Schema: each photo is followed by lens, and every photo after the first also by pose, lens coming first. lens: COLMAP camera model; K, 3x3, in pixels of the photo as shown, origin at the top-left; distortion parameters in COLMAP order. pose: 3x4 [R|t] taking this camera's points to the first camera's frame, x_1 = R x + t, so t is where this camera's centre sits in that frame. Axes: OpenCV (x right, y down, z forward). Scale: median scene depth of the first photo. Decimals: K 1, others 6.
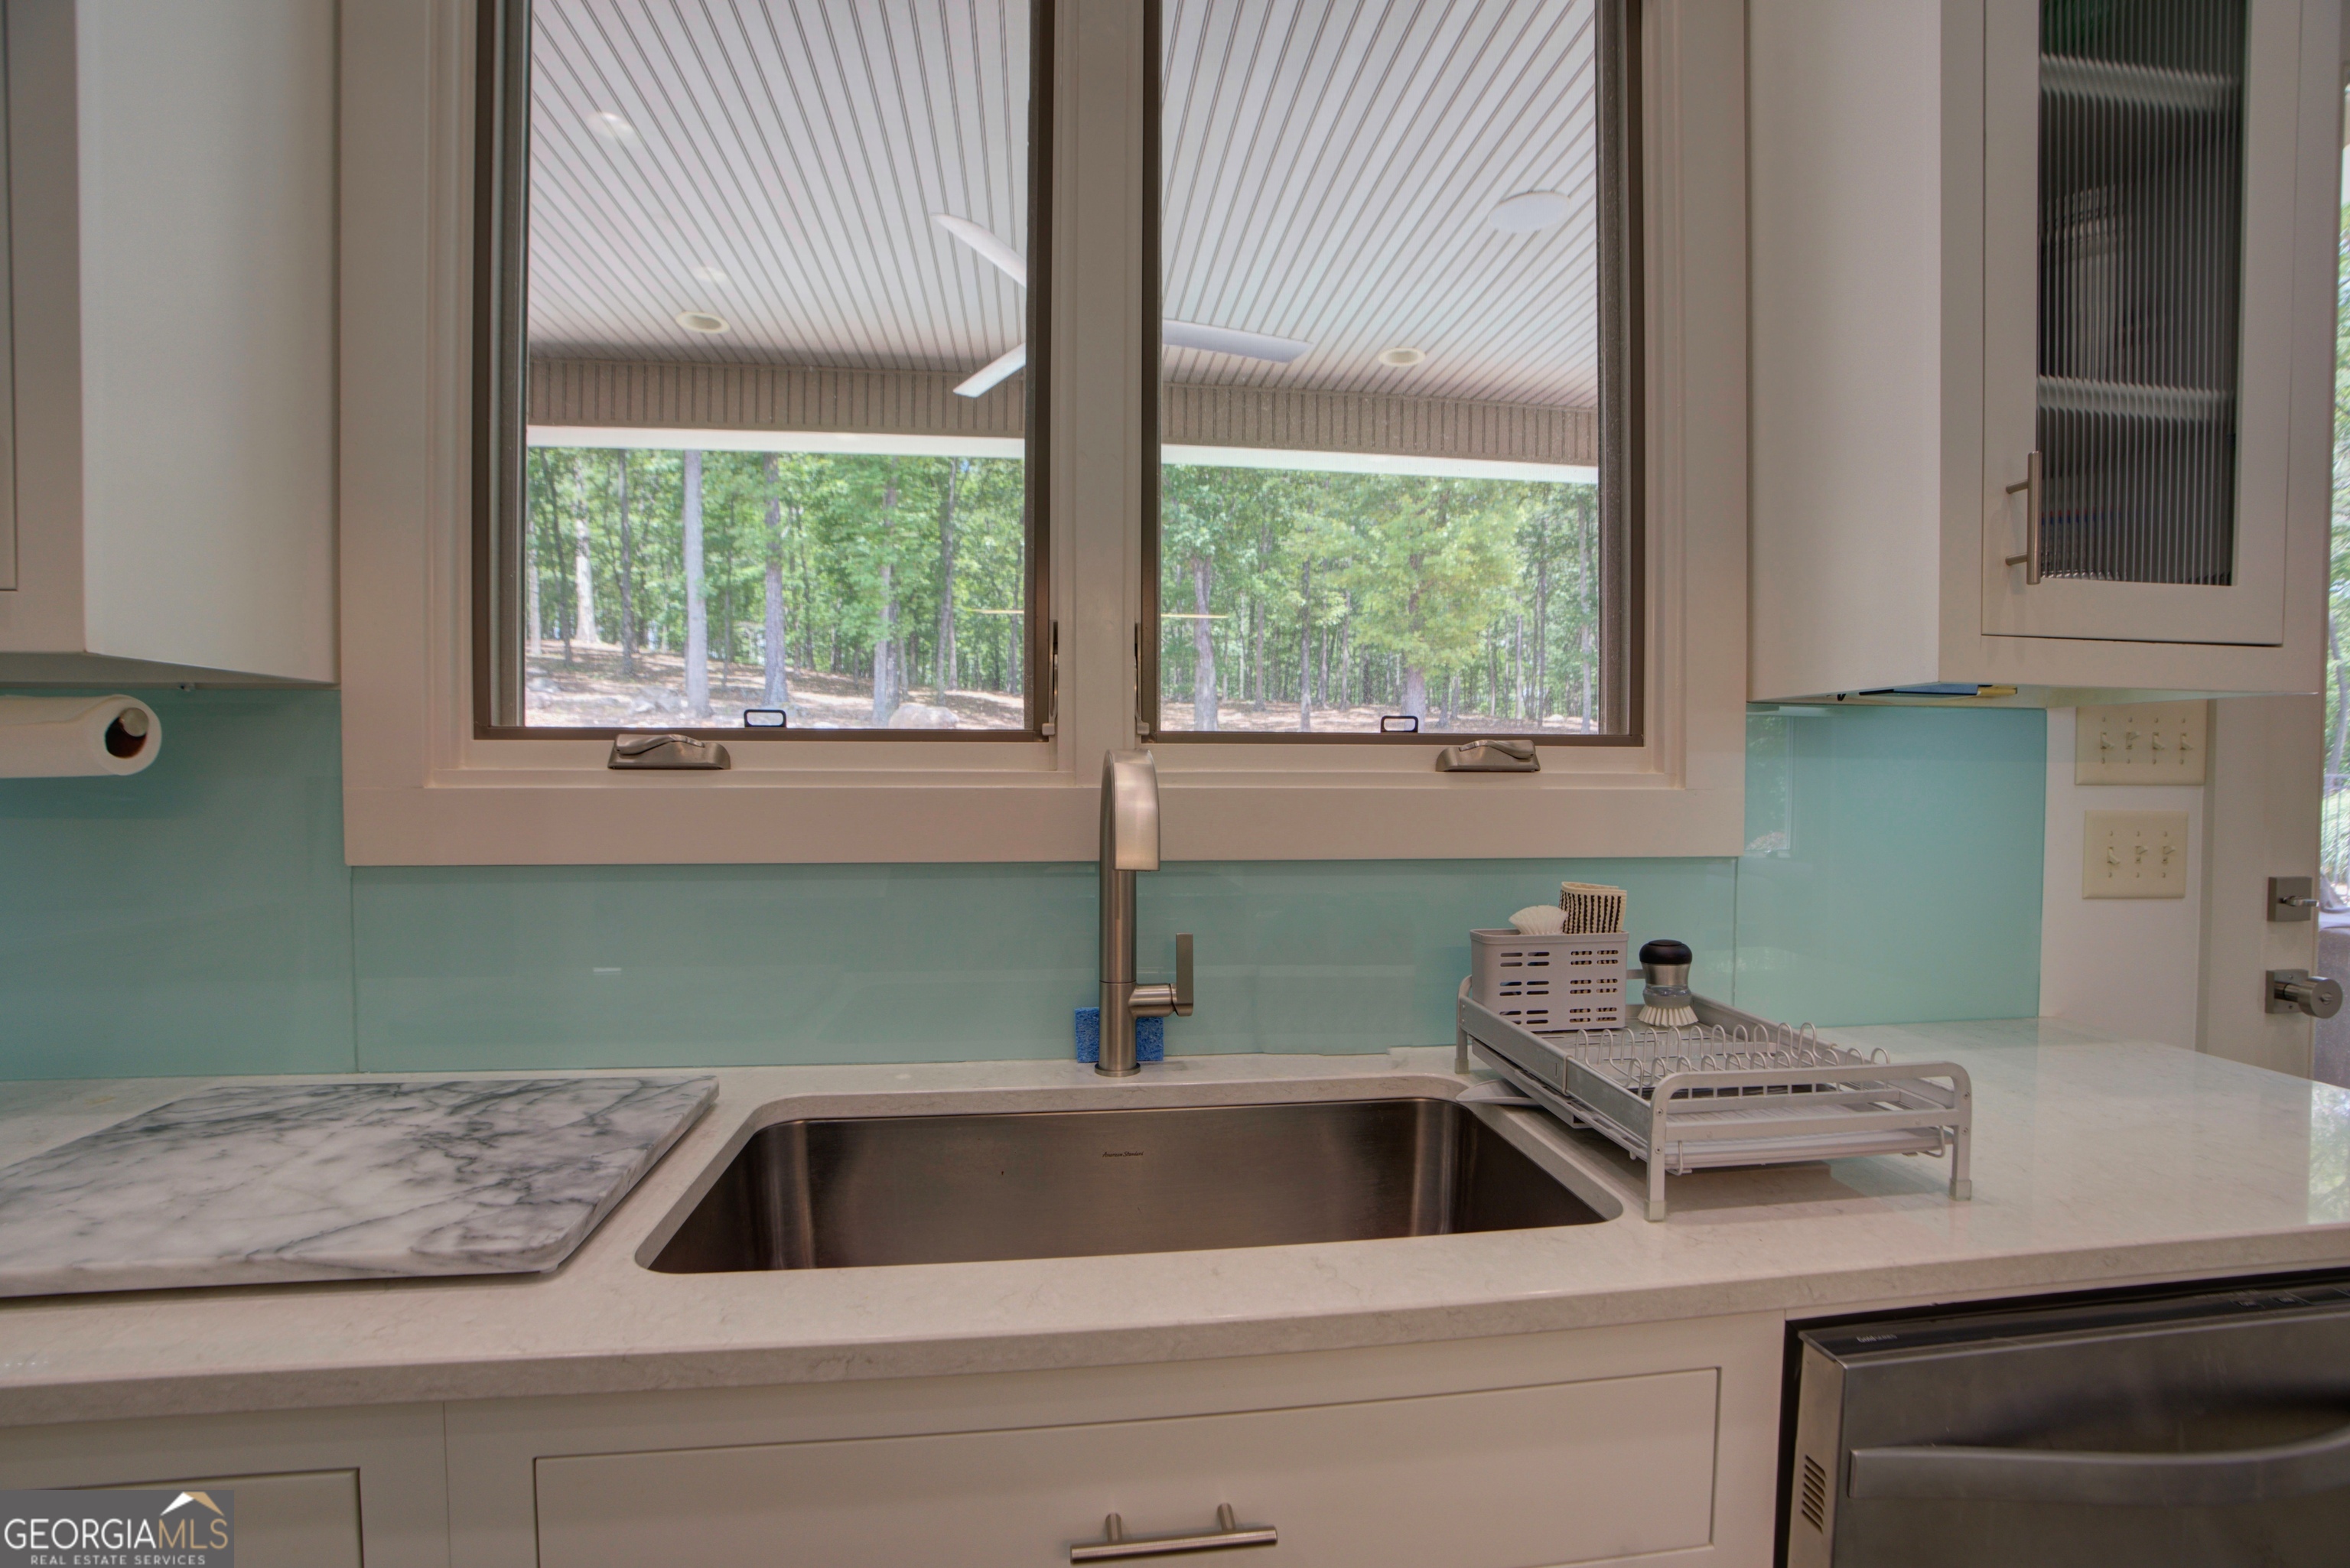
lens RADIAL K [[1057.0, 0, 1194.8], [0, 1057.0, 802.8], [0, 0, 1]] dist [-0.061180, 0.023434]
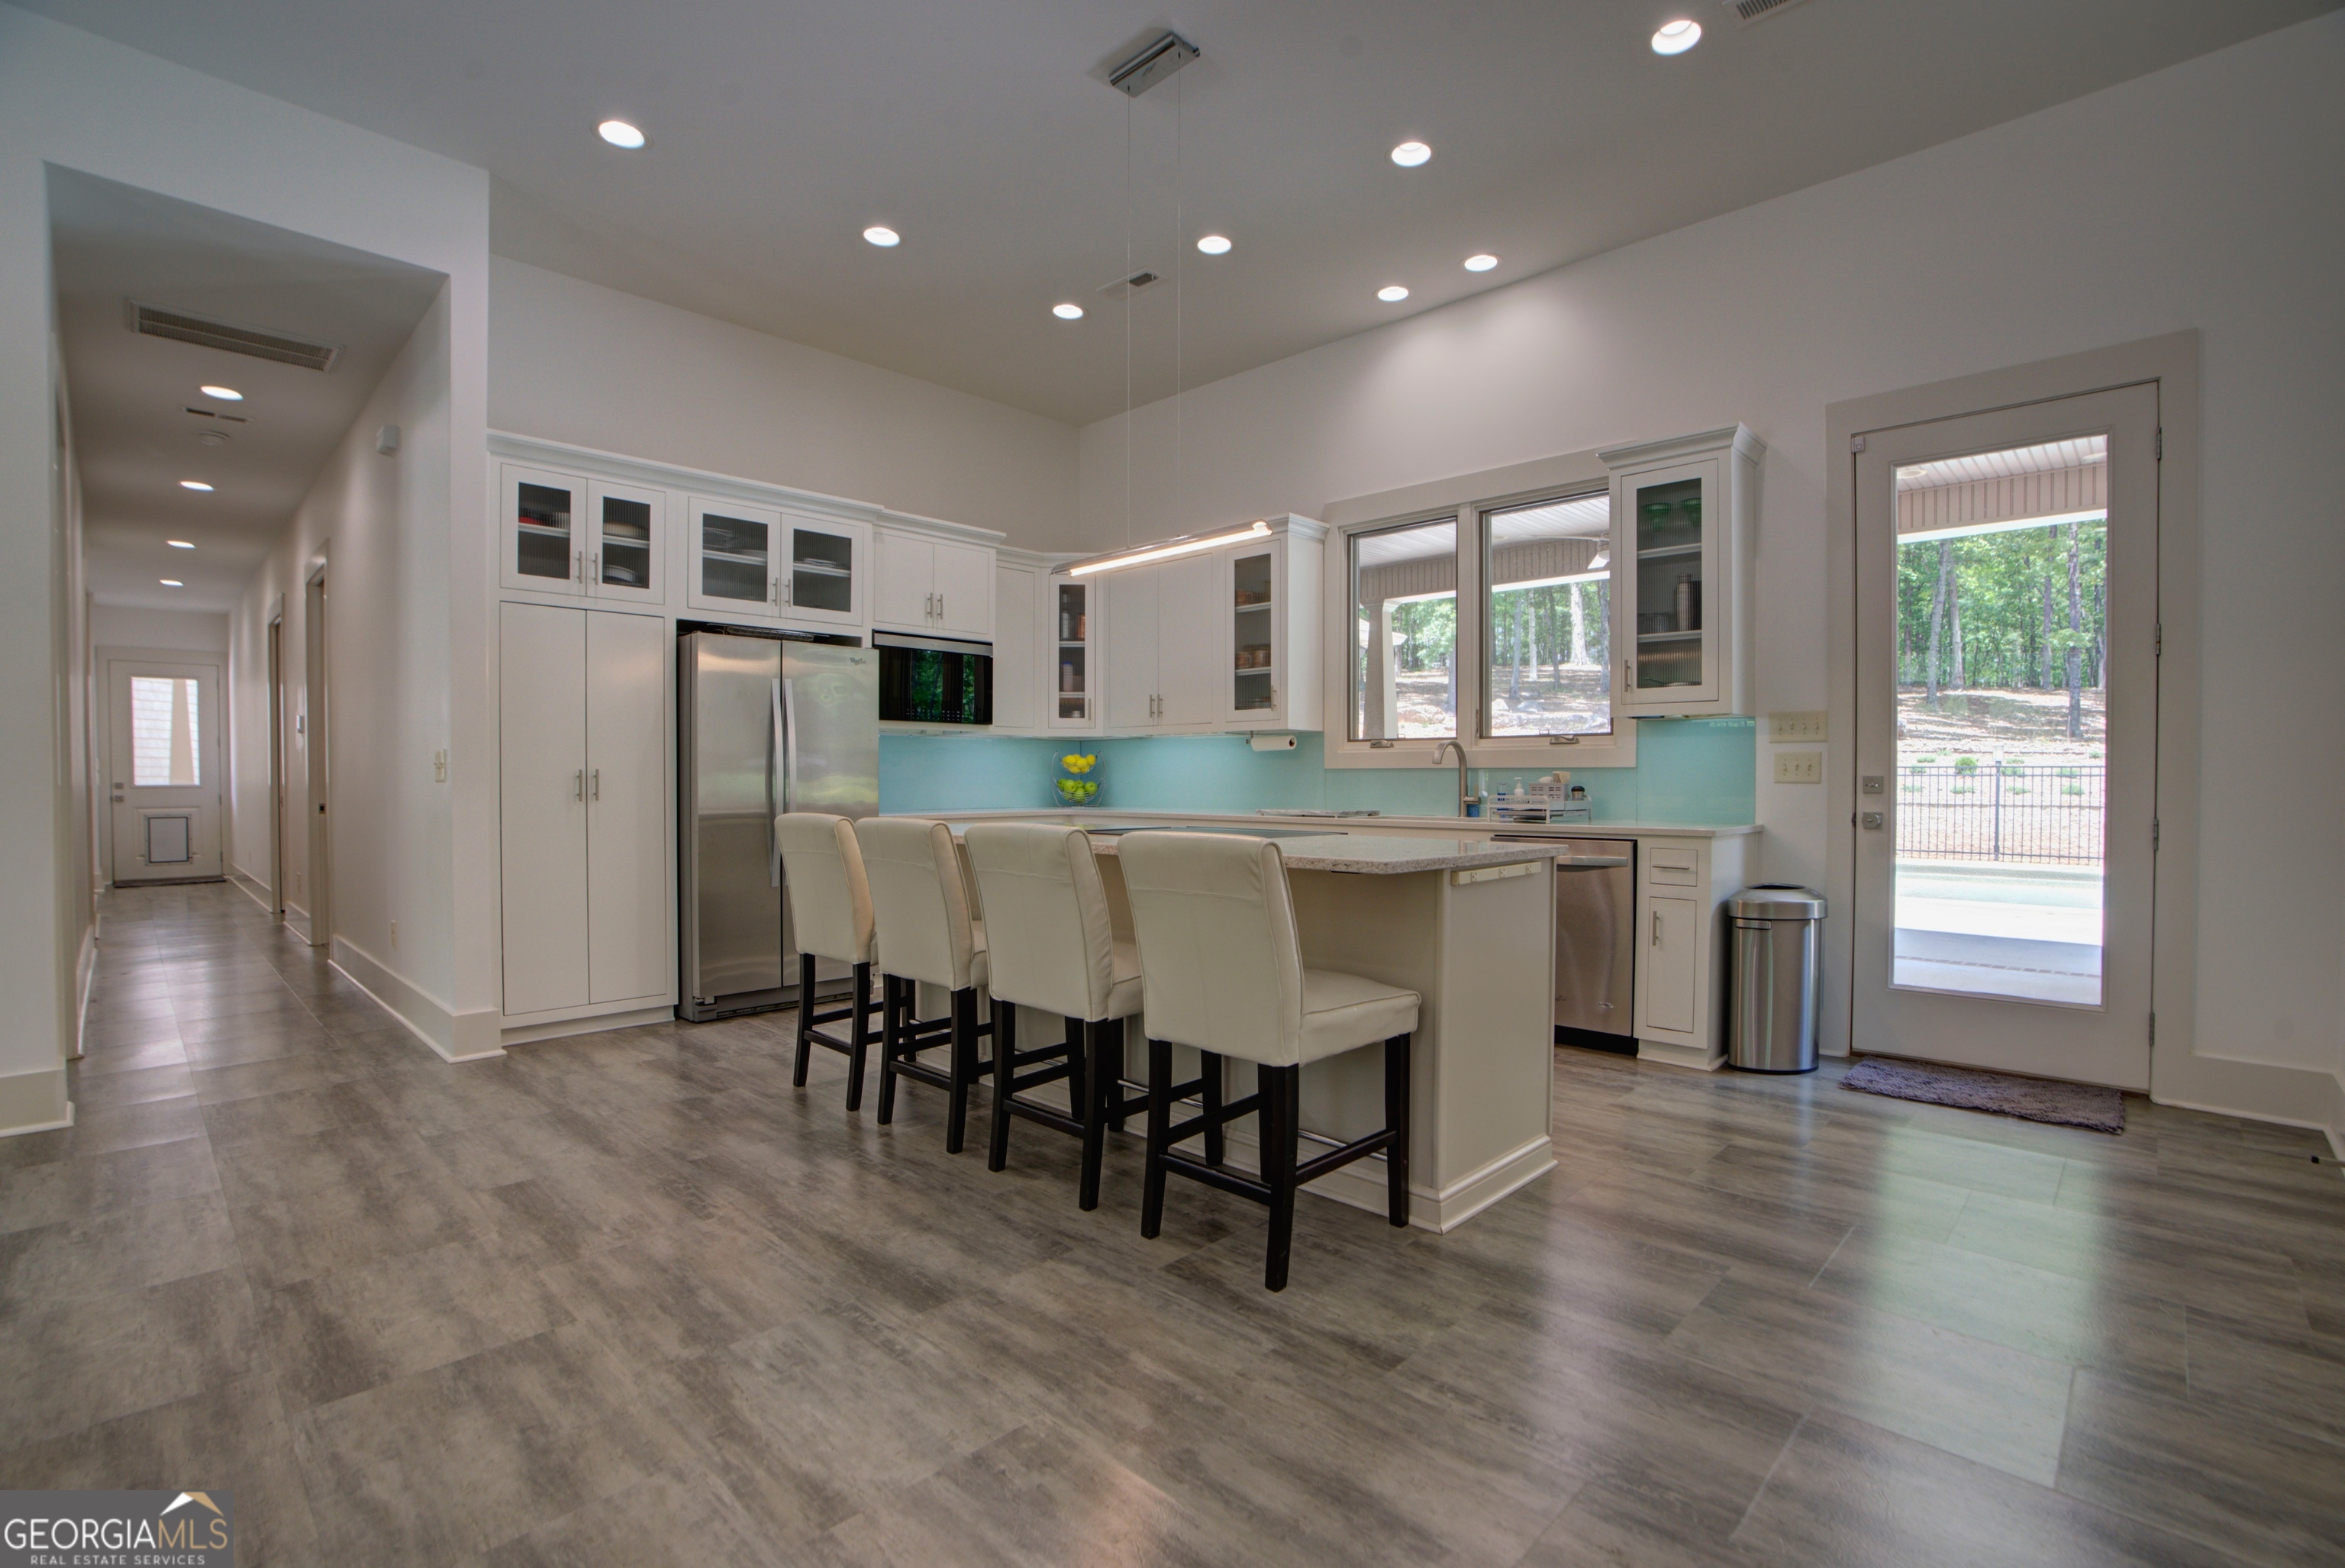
lens RADIAL K [[1054.9, 0, 1192.3], [0, 1054.9, 802.8], [0, 0, 1]] dist [-0.061180, 0.023434]
pose [[0.628067, 0.014593, -0.778022, 2.266876], [-0.022042, 0.999757, 0.000959, 0.197105], [0.777847, 0.016547, 0.628236, -2.237611]]
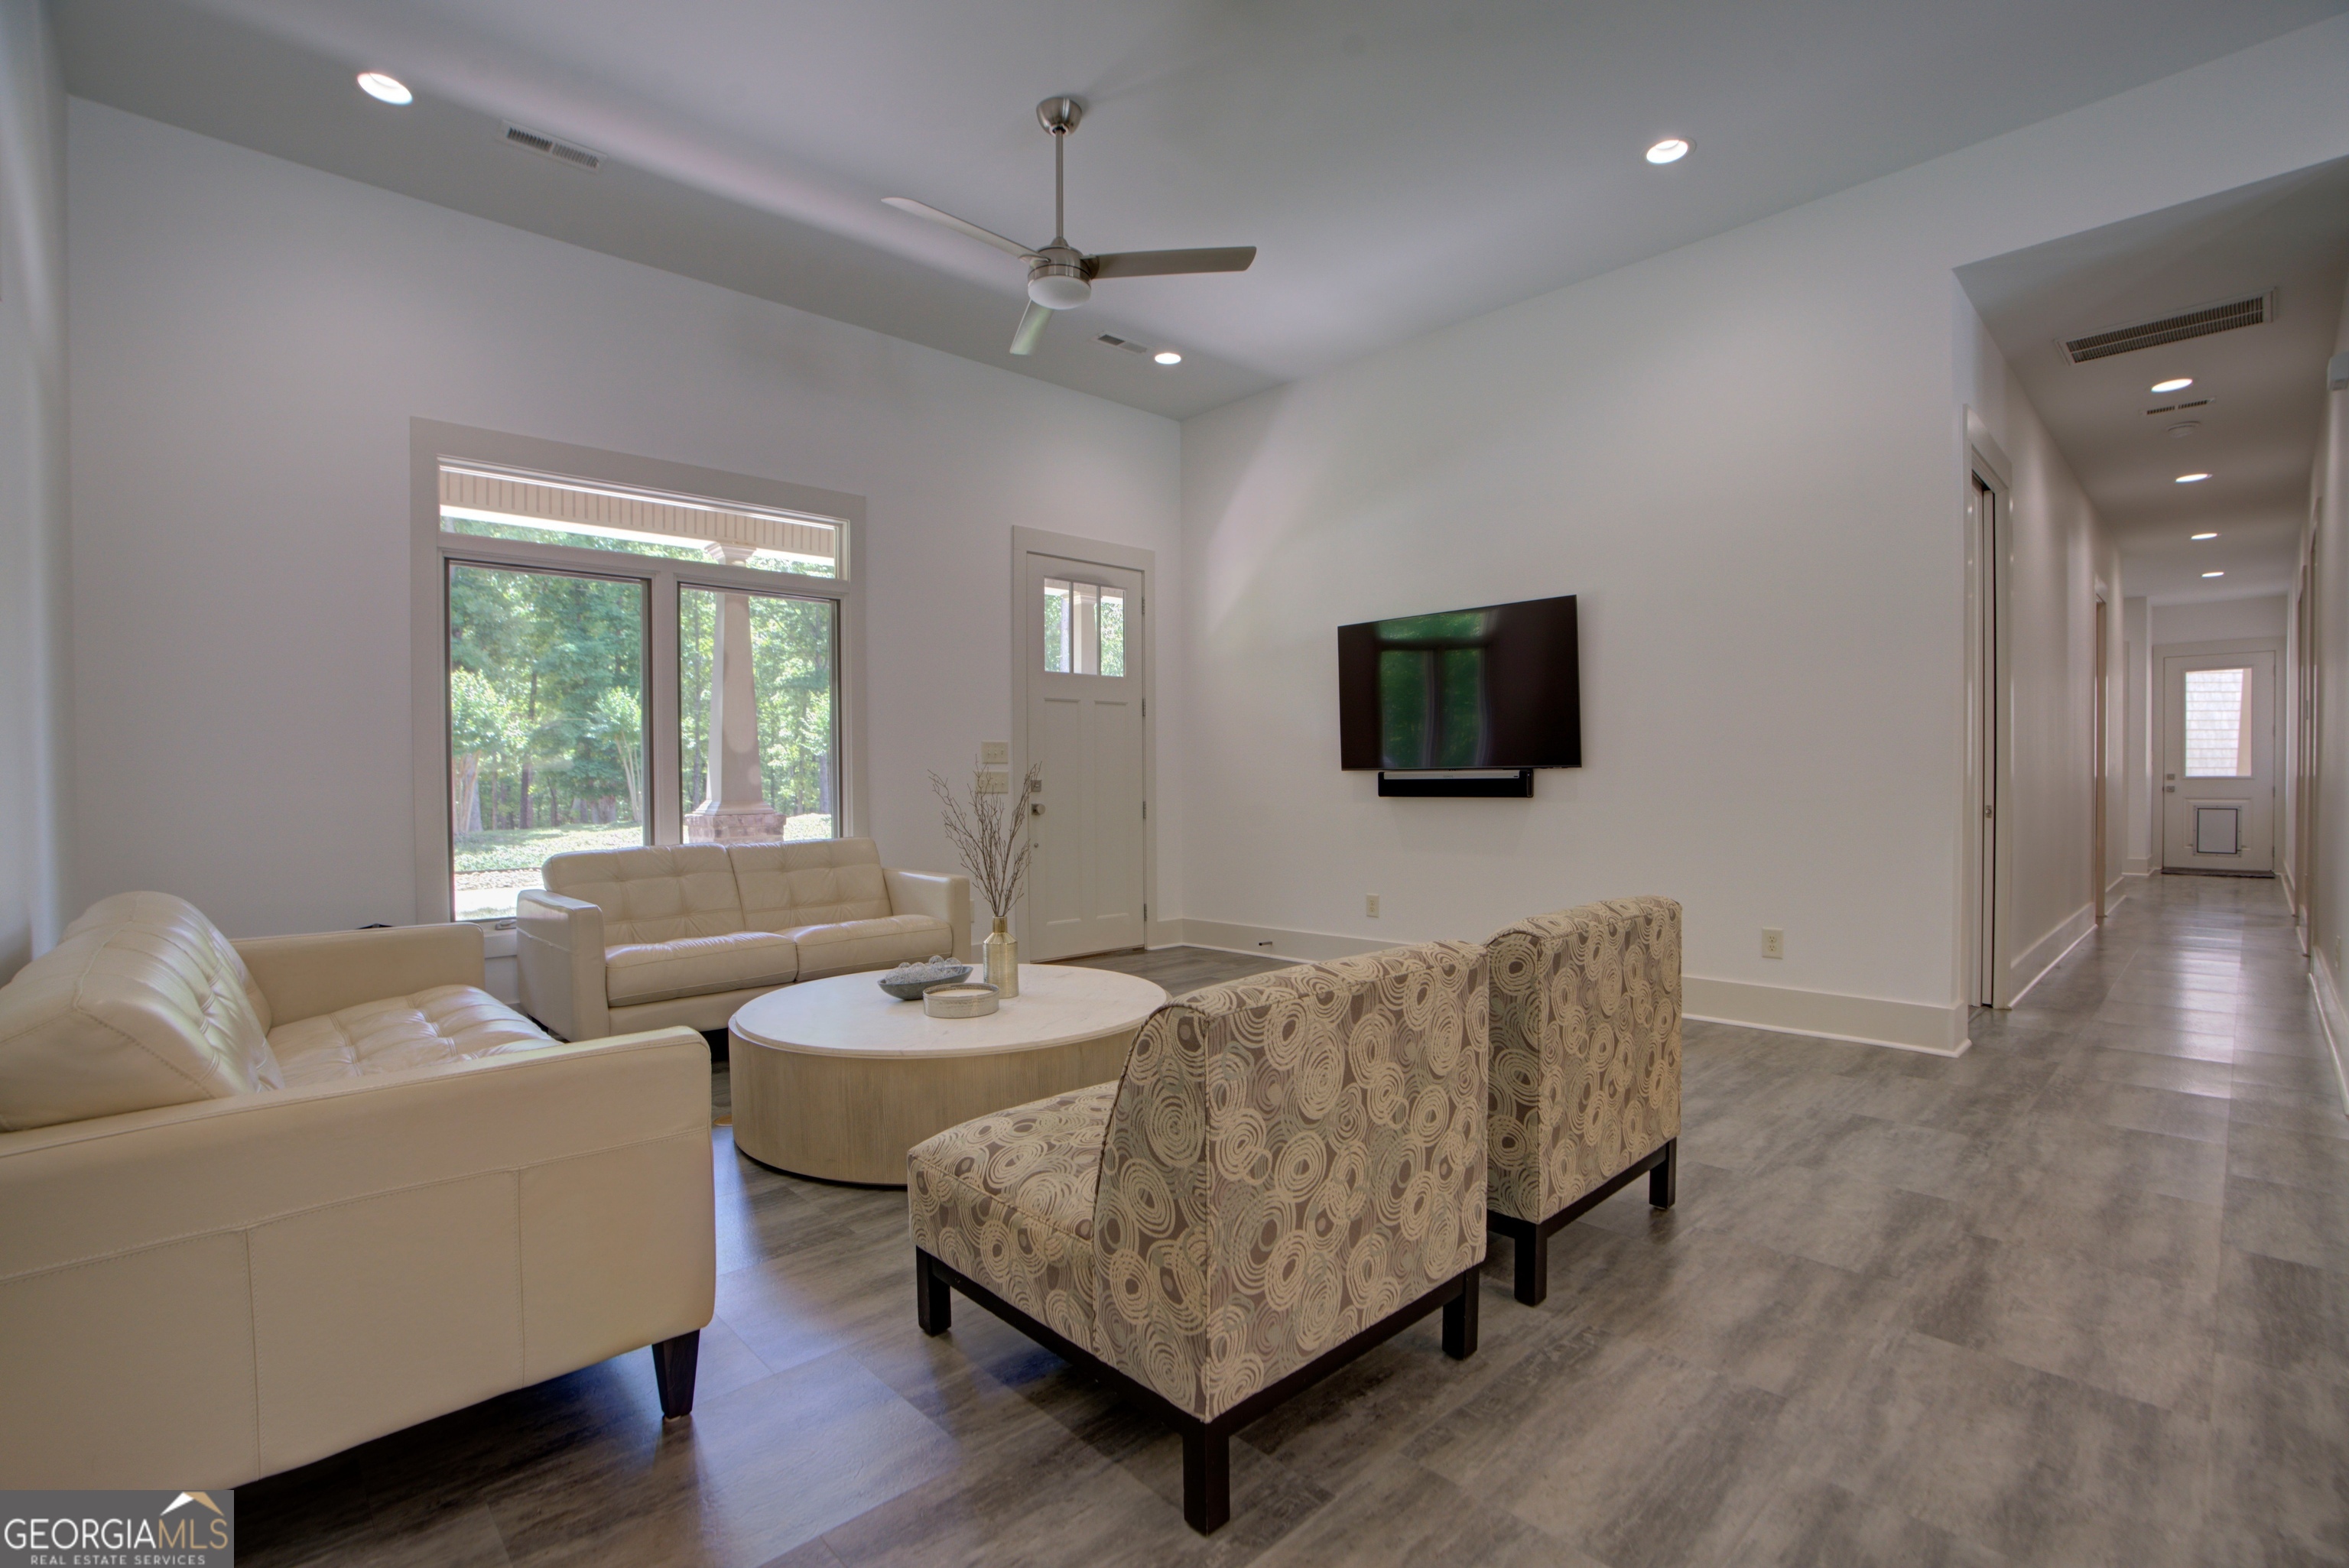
lens RADIAL K [[1068.0, 0, 1186.3], [0, 1068.0, 789.8], [0, 0, 1]] dist [-0.067497, 0.024111]
pose [[-0.809979, 0.009440, -0.586382, 2.266407], [-0.012861, 0.999344, 0.033854, 0.183382], [0.586317, 0.034963, -0.809327, -1.720000]]
